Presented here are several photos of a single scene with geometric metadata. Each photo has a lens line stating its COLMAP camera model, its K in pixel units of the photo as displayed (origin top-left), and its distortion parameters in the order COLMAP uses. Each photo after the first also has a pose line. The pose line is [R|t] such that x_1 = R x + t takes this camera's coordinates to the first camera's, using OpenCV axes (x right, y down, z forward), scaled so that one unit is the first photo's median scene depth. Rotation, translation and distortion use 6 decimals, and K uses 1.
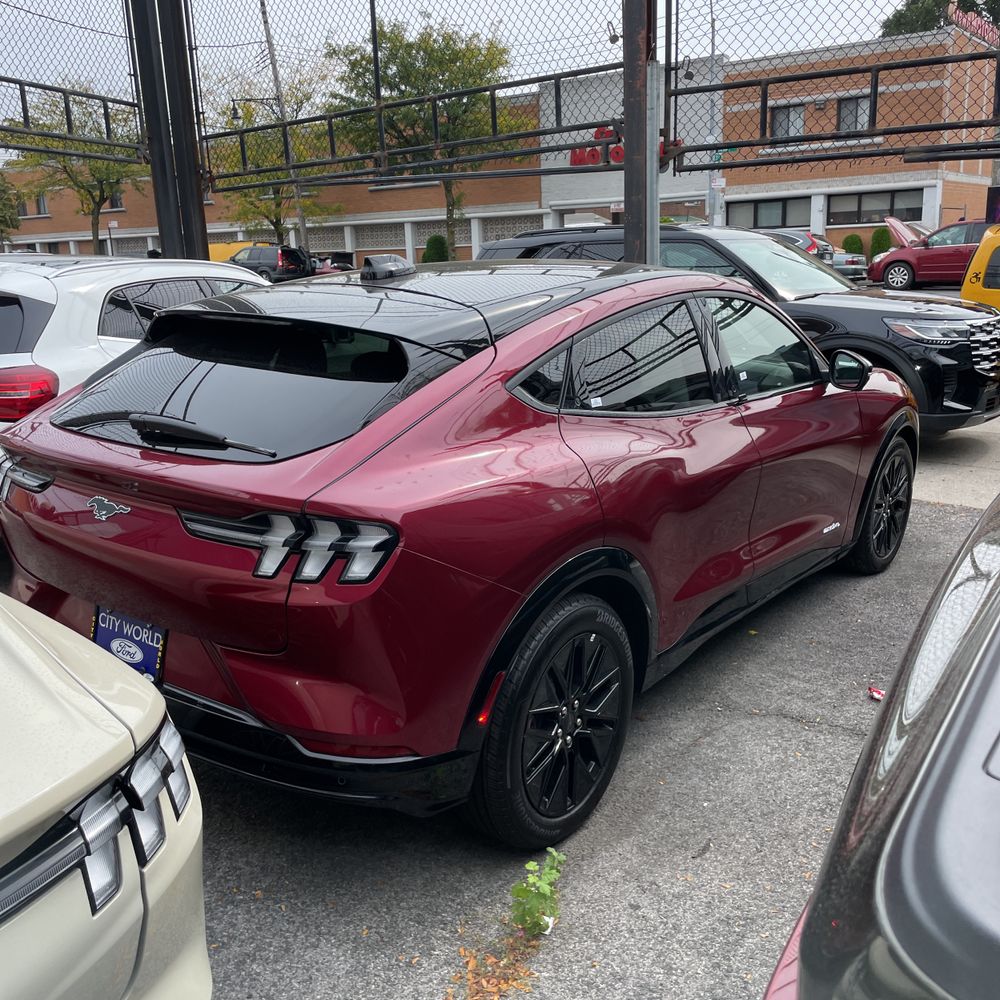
lens RADIAL K [[990.7, 0, 498.6], [0, 990.7, 481.4], [0, 0, 1]] dist [0.071462, -0.104274]
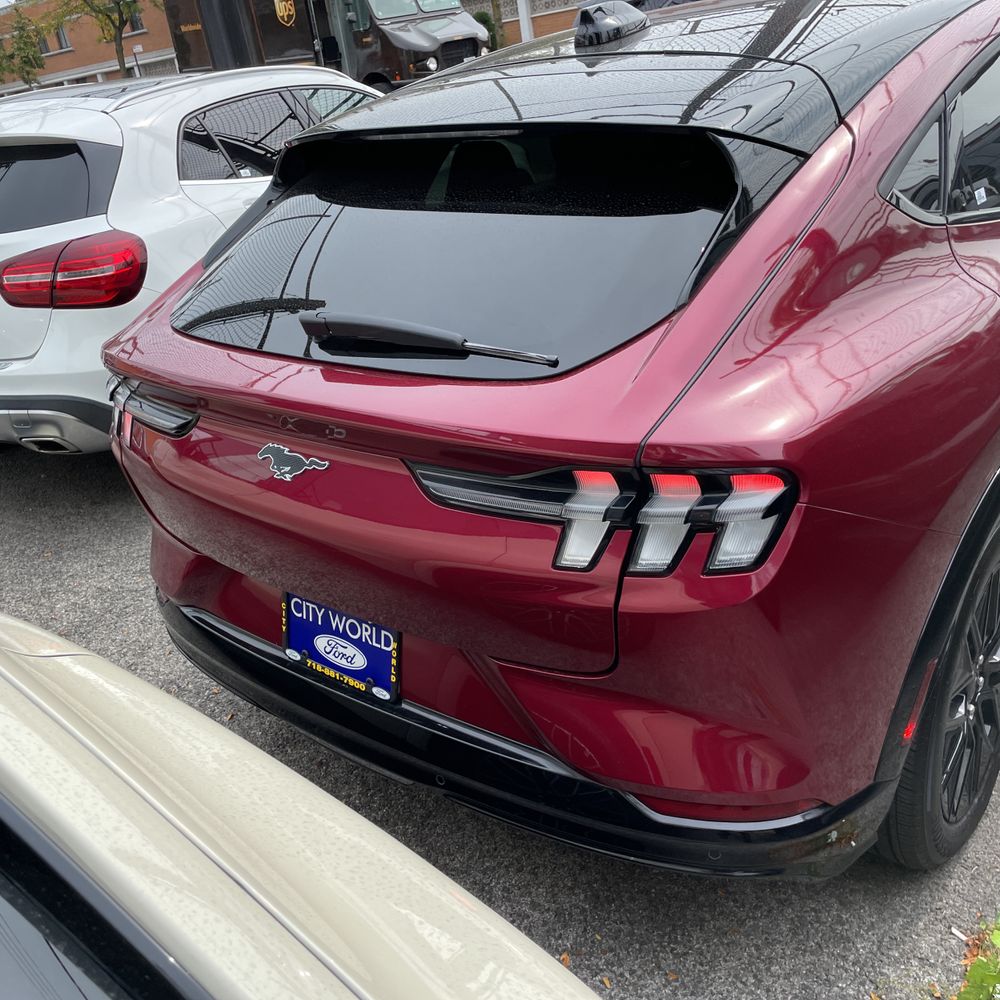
lens RADIAL K [[1006.5, 0, 482.8], [0, 1006.5, 477.6], [0, 0, 1]] dist [0.090784, -0.128628]
pose [[0.990410, -0.094452, -0.100832, -0.190560], [0.111715, 0.976889, 0.182229, -0.066805], [0.081289, -0.191746, 0.978072, 0.341385]]
